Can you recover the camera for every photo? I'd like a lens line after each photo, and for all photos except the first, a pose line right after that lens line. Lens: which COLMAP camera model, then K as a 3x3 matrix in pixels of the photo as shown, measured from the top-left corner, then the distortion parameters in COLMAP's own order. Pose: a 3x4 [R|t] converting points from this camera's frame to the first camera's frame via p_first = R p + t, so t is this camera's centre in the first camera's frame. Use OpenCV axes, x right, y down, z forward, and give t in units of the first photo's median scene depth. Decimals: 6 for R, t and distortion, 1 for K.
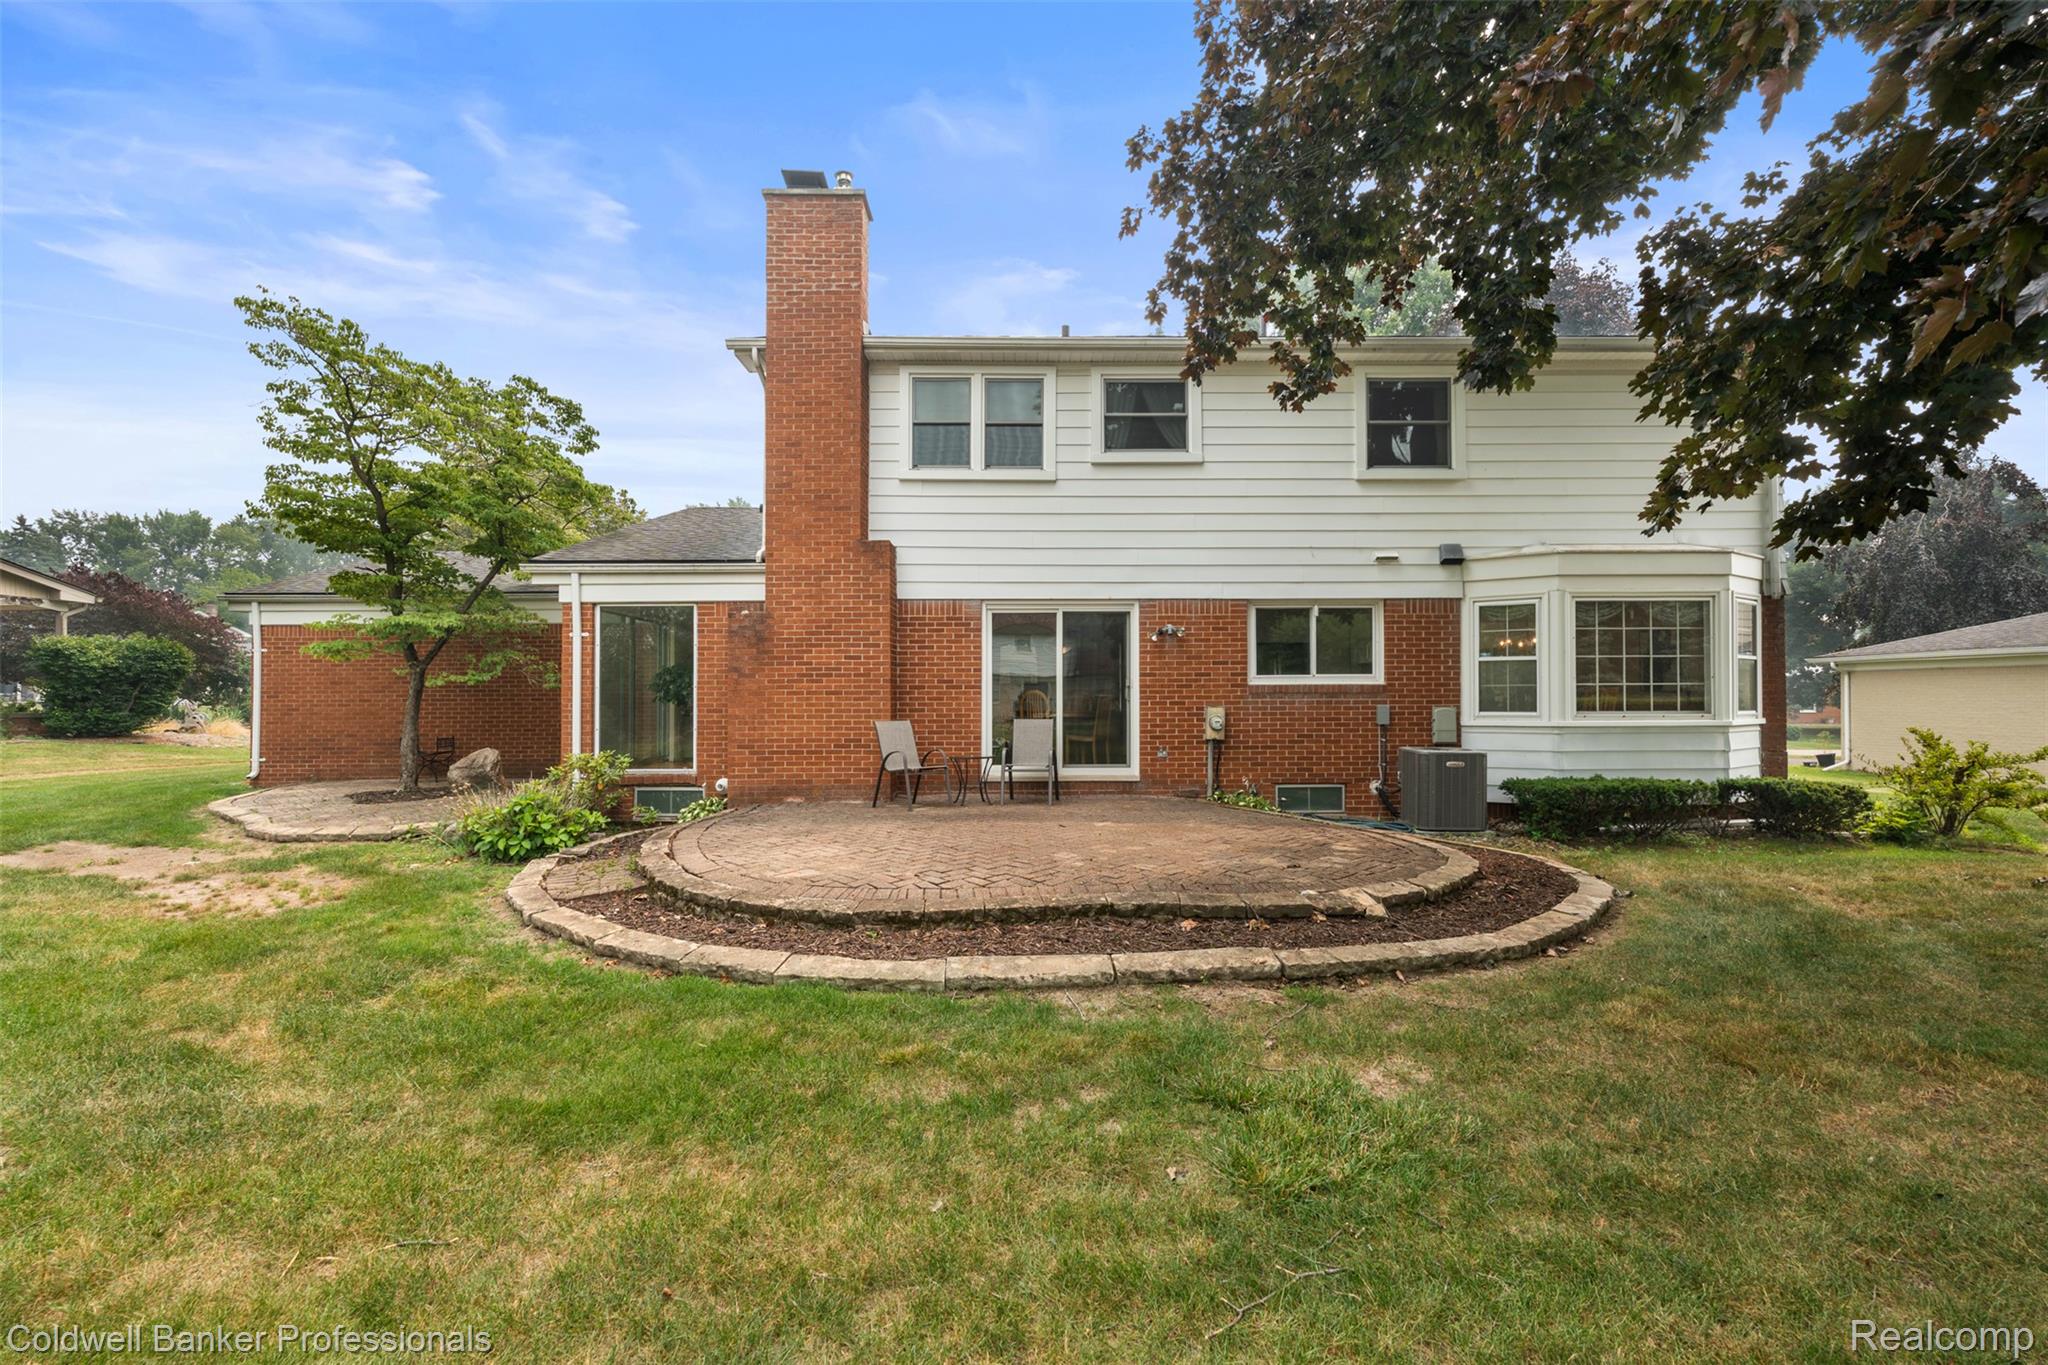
lens RADIAL K [[905.4, 0, 1024.0], [0, 905.4, 683.9], [0, 0, 1]] dist [-0.003543, 0.000156]
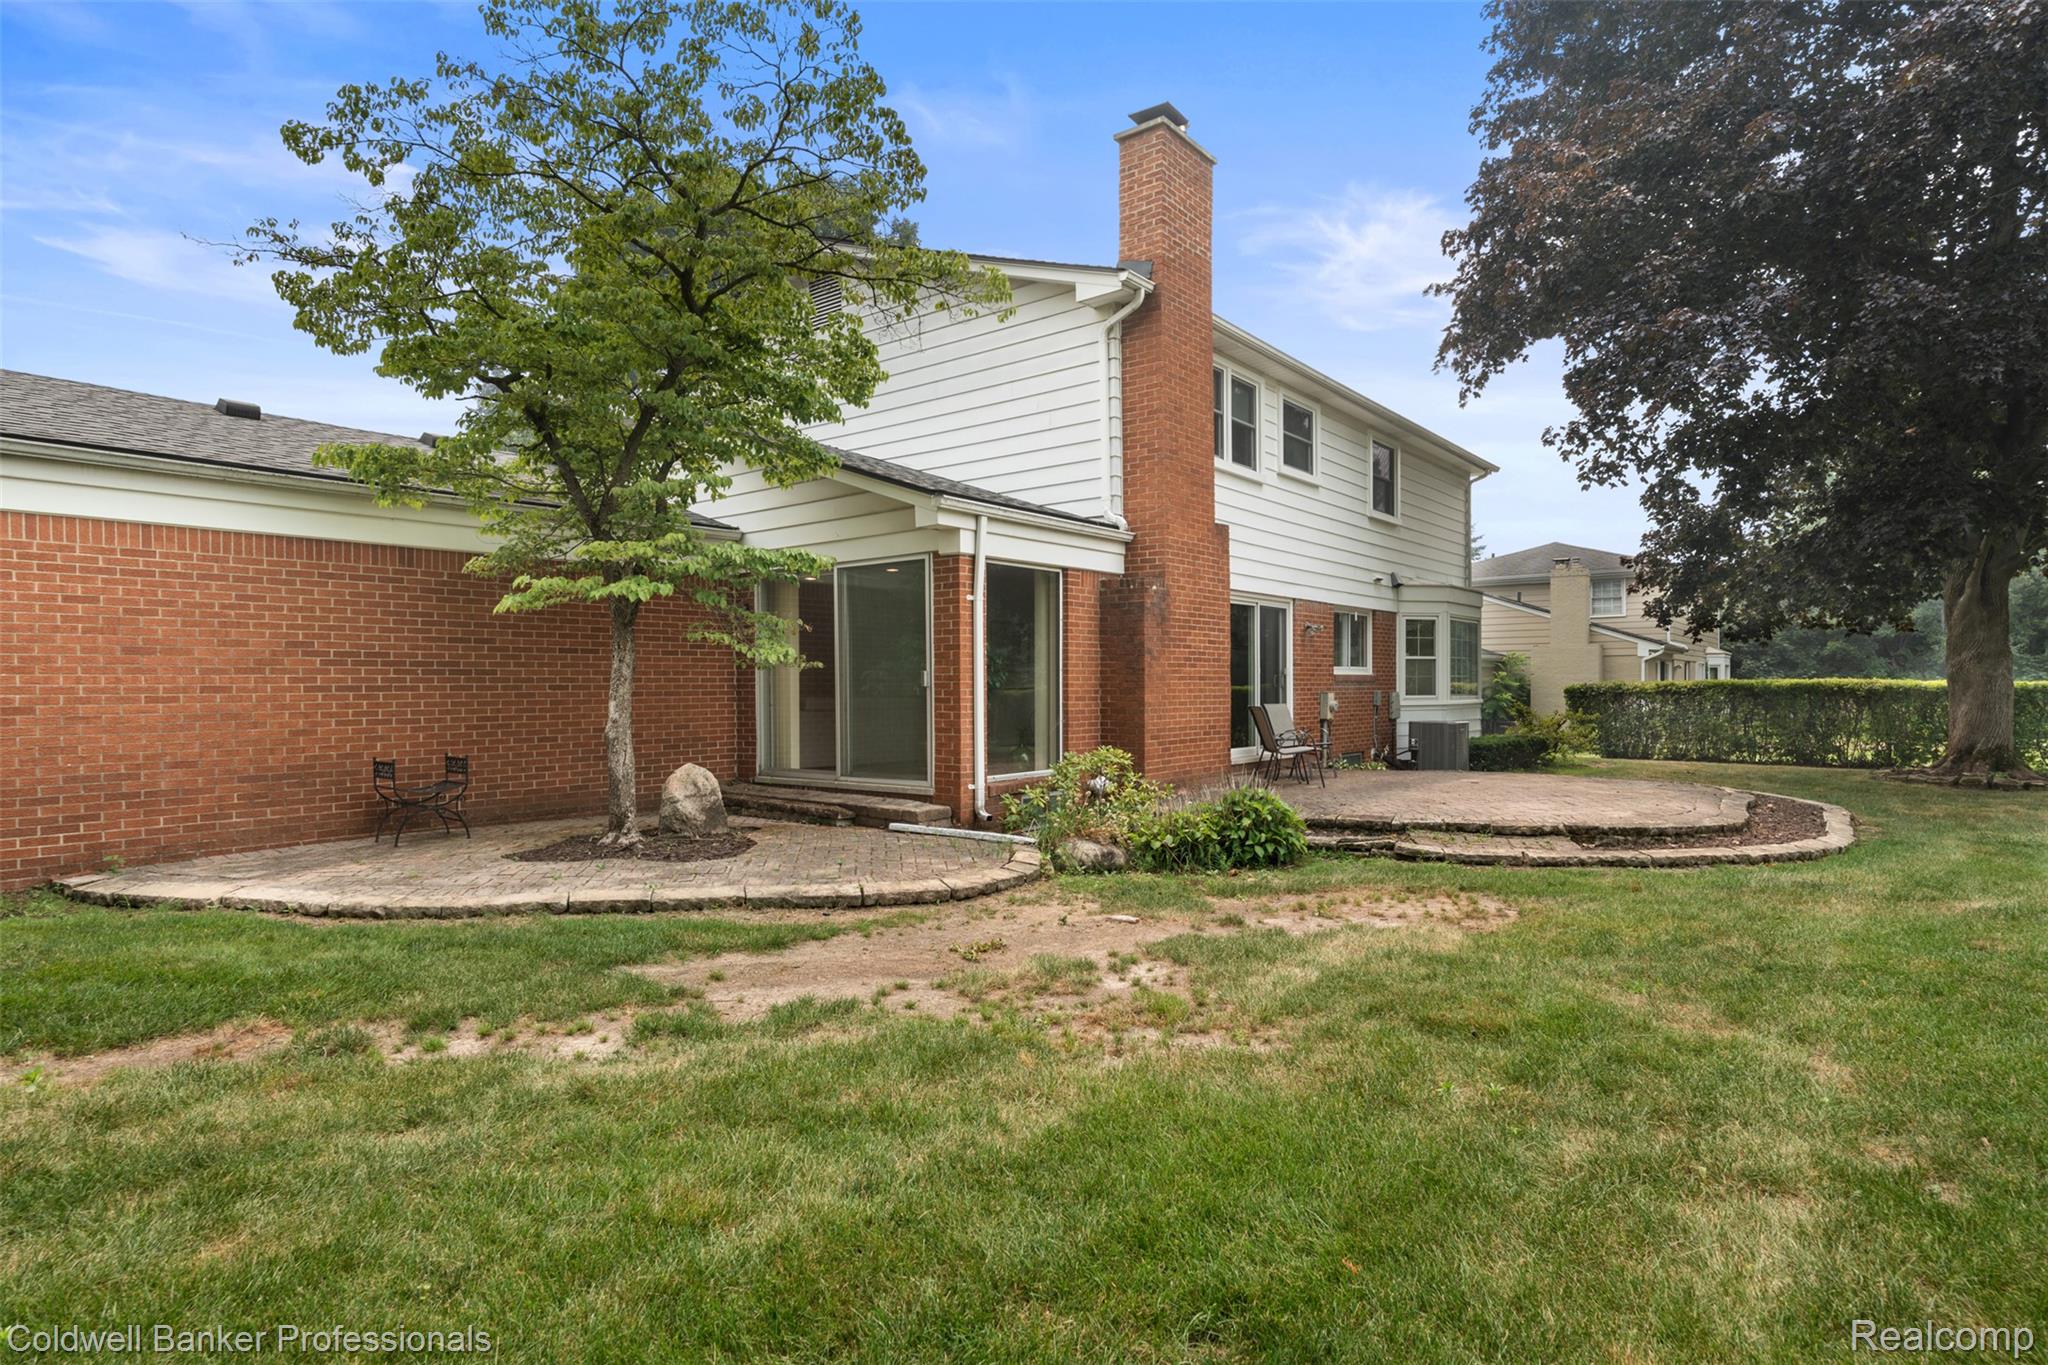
lens RADIAL K [[1085.7, 0, 1035.5], [0, 1085.7, 695.2], [0, 0, 1]] dist [-0.001340, 0.000778]
pose [[0.631786, -0.005411, 0.775124, -1.149938], [-0.001000, 0.999969, 0.007796, 0.018613], [-0.775142, -0.005700, 0.631761, 0.386691]]
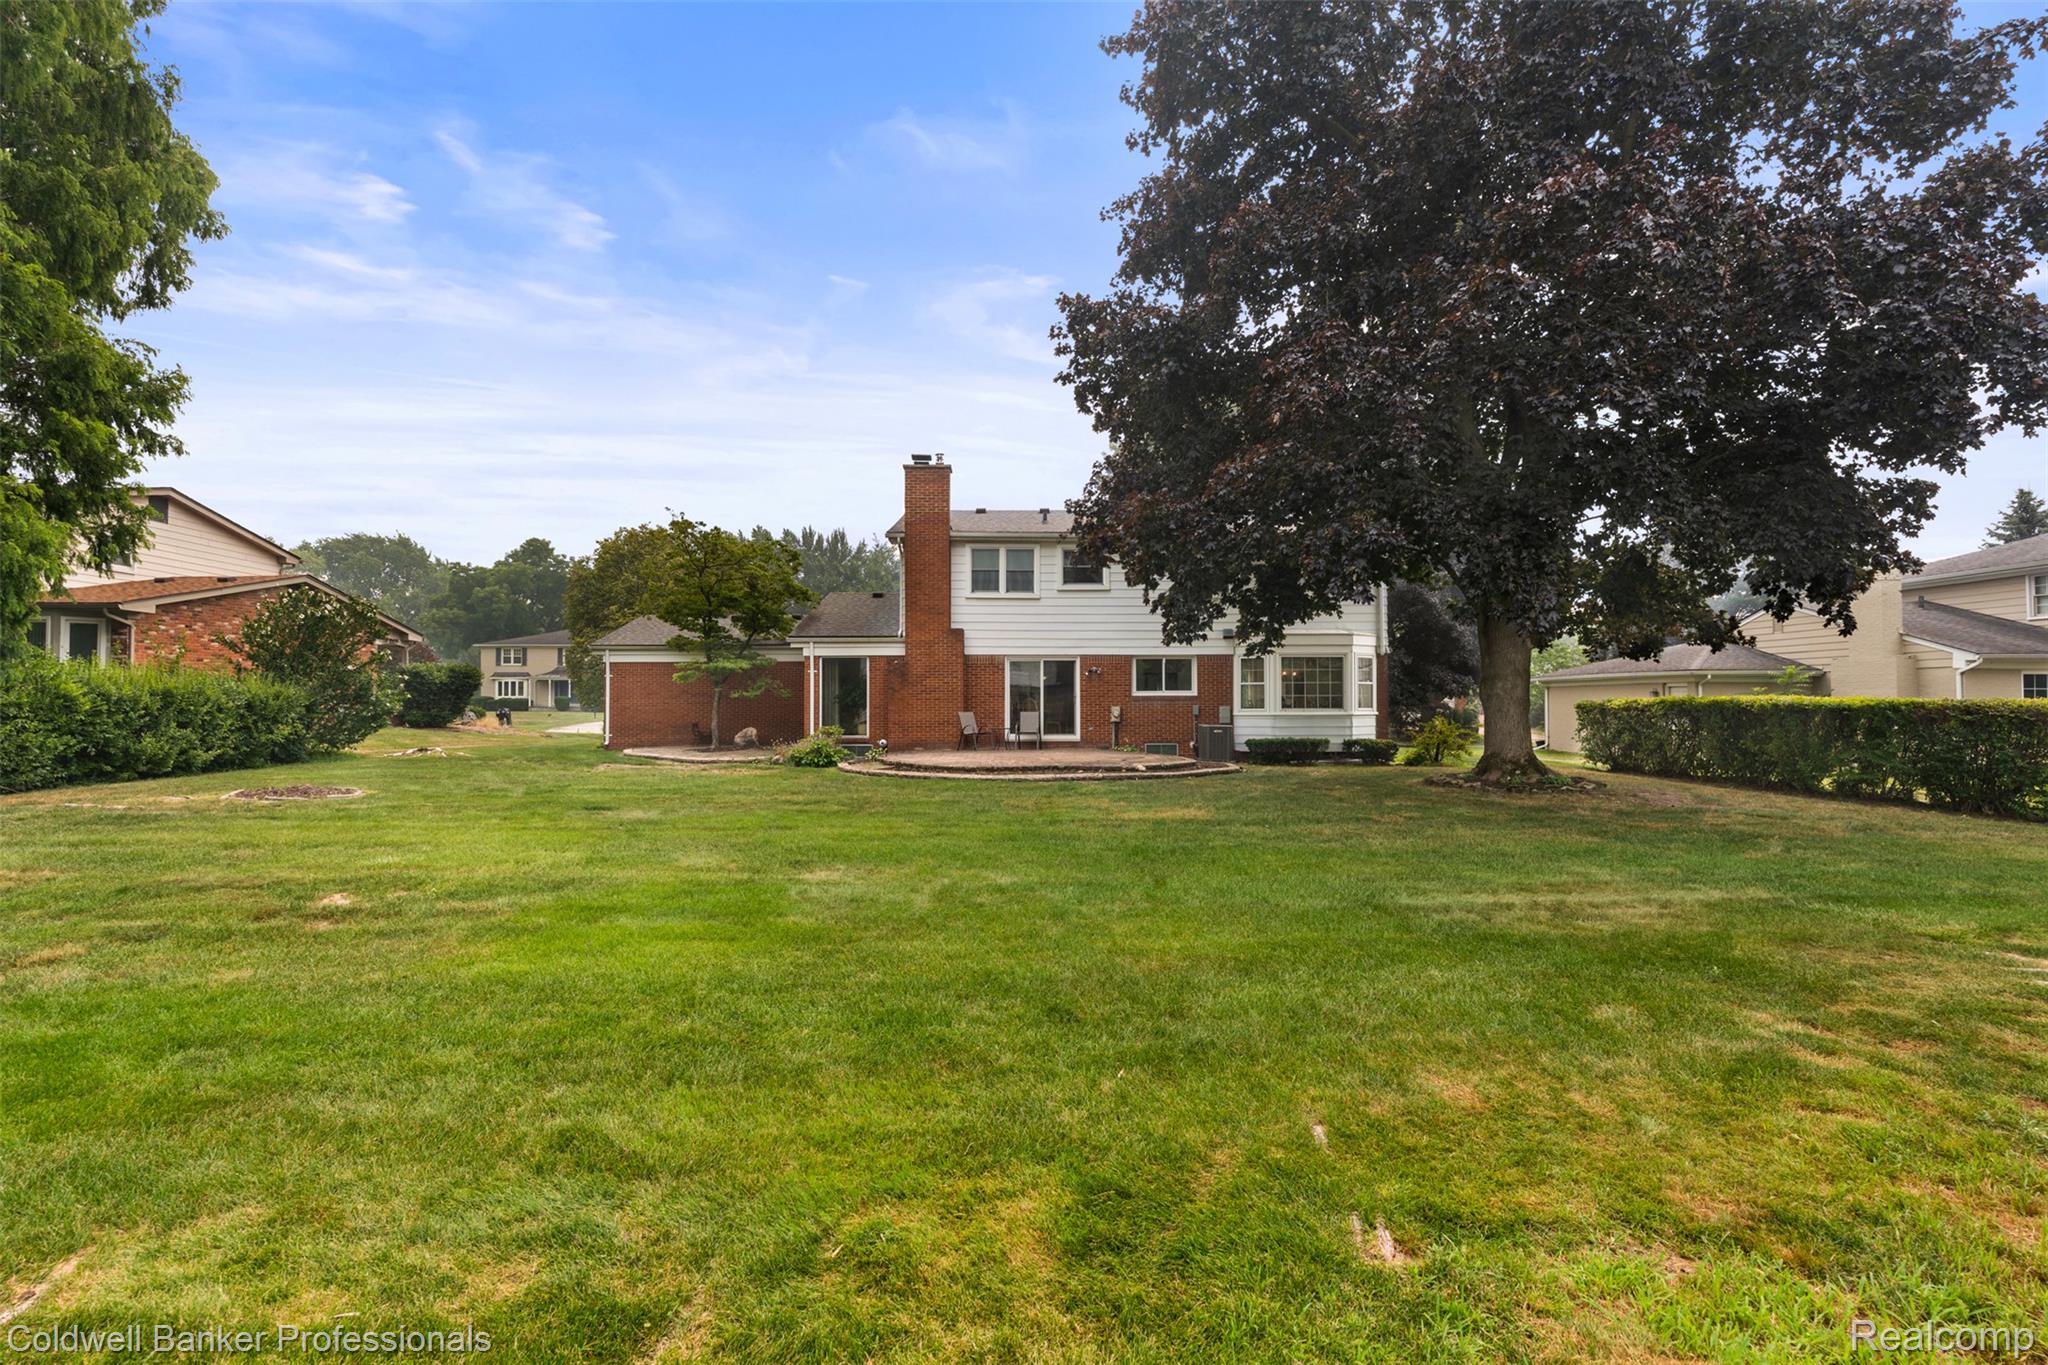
lens RADIAL K [[905.4, 0, 1021.9], [0, 905.4, 690.7], [0, 0, 1]] dist [-0.003543, 0.000156]
pose [[0.999788, 0.001248, 0.020552, -0.050053], [-0.001033, 0.999945, -0.010468, 0.011800], [-0.020564, 0.010444, 0.999734, -1.095522]]
